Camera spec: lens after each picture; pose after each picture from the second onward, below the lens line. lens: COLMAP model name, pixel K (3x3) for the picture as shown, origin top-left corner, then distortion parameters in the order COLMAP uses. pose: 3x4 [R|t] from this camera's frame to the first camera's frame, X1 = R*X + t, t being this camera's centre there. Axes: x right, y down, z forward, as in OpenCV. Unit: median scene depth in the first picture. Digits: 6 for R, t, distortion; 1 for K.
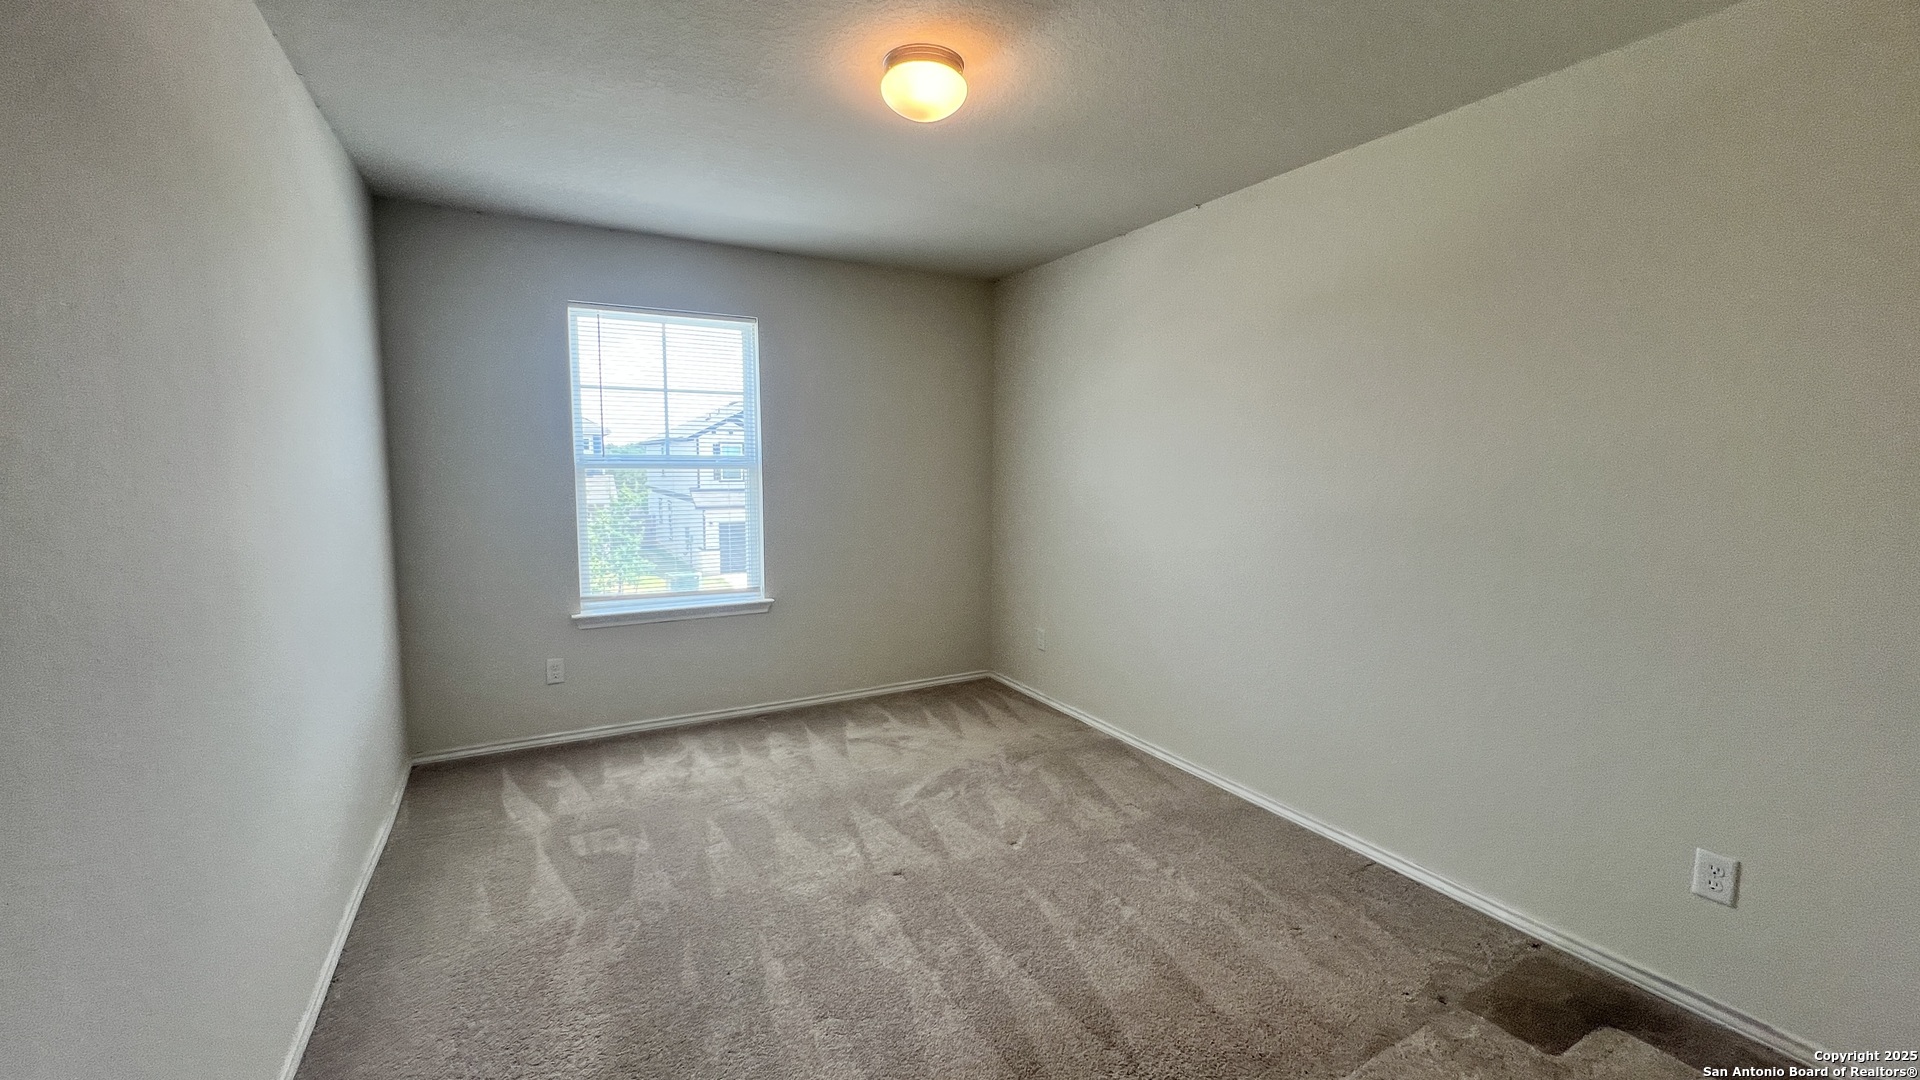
lens RADIAL K [[770.7, 0, 958.0], [0, 770.7, 530.5], [0, 0, 1]] dist [-0.002409, 0.000542]
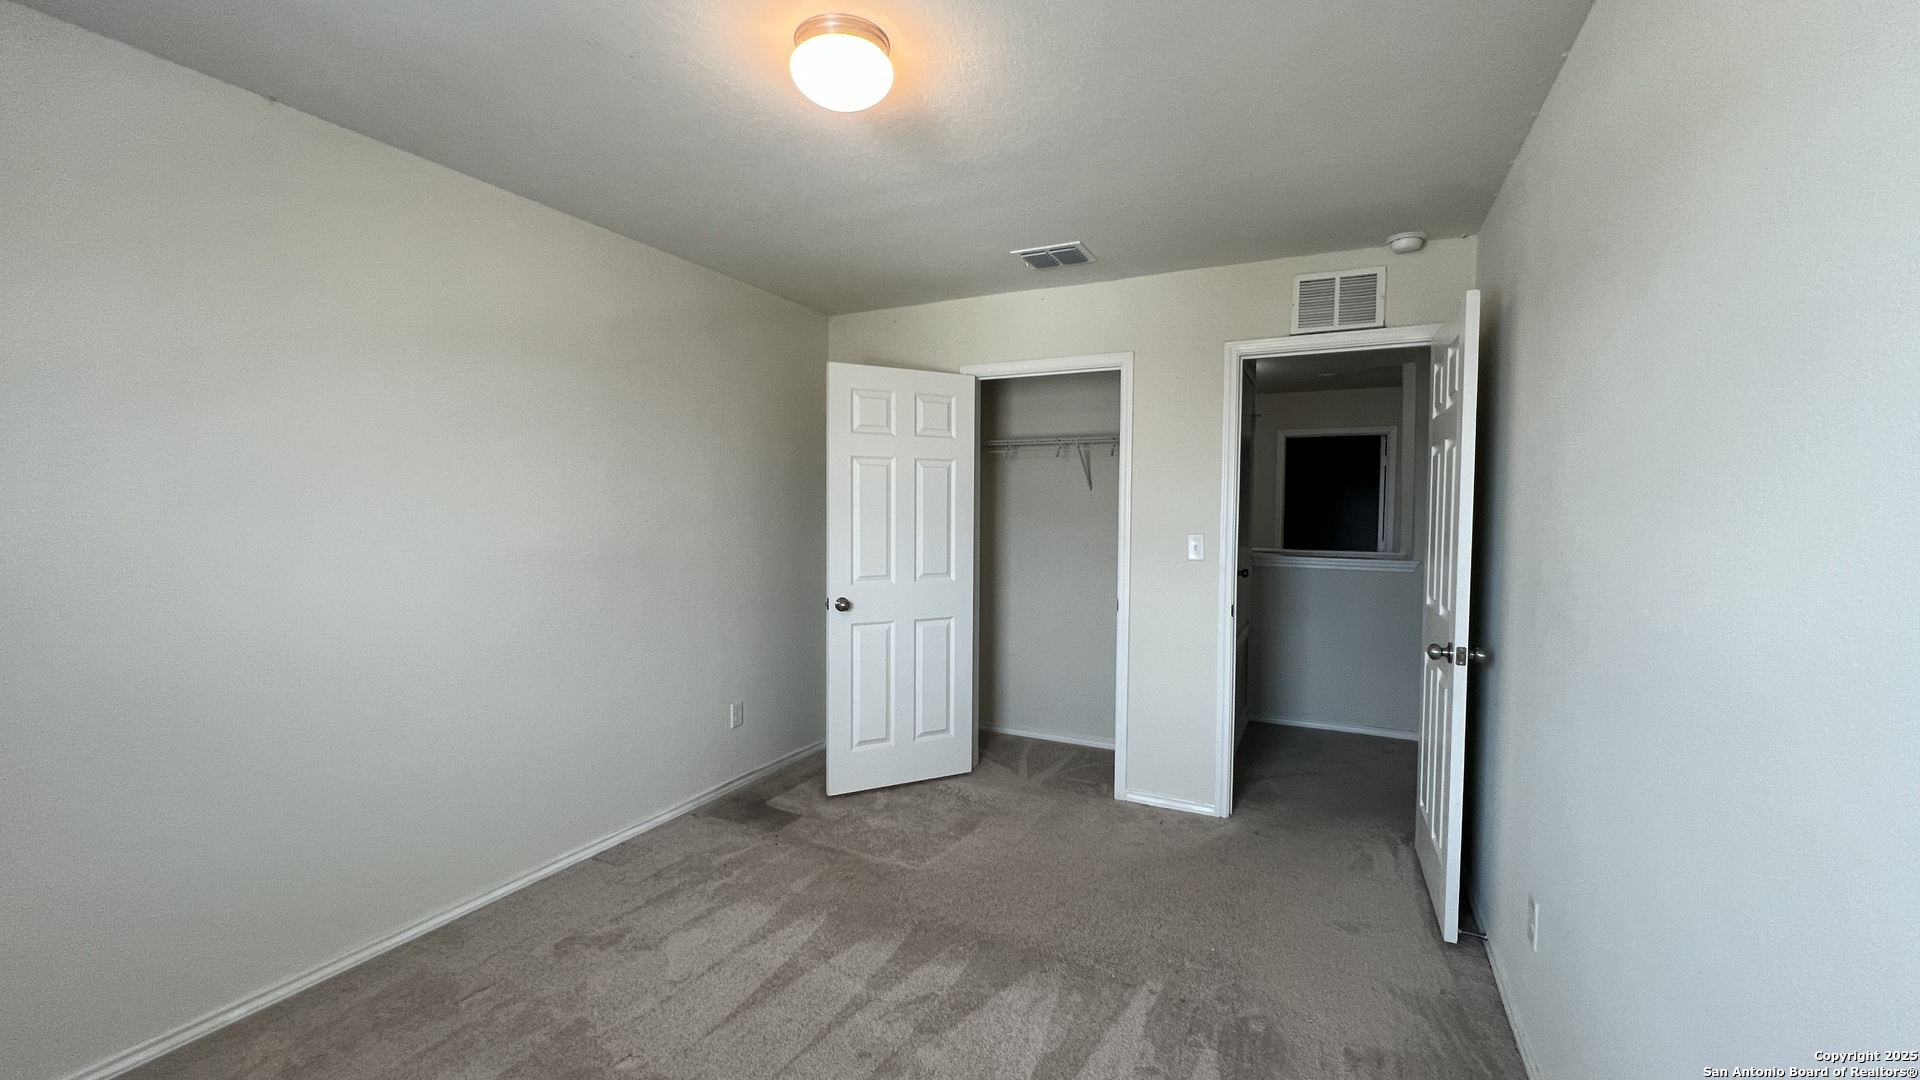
lens RADIAL K [[768.5, 0, 946.2], [0, 768.5, 548.4], [0, 0, 1]] dist [-0.001509, 0.000644]
pose [[-0.554467, -0.049941, 0.830706, -0.868492], [0.068494, 0.992072, 0.105360, -0.133309], [-0.829382, 0.115317, -0.546651, 1.491186]]
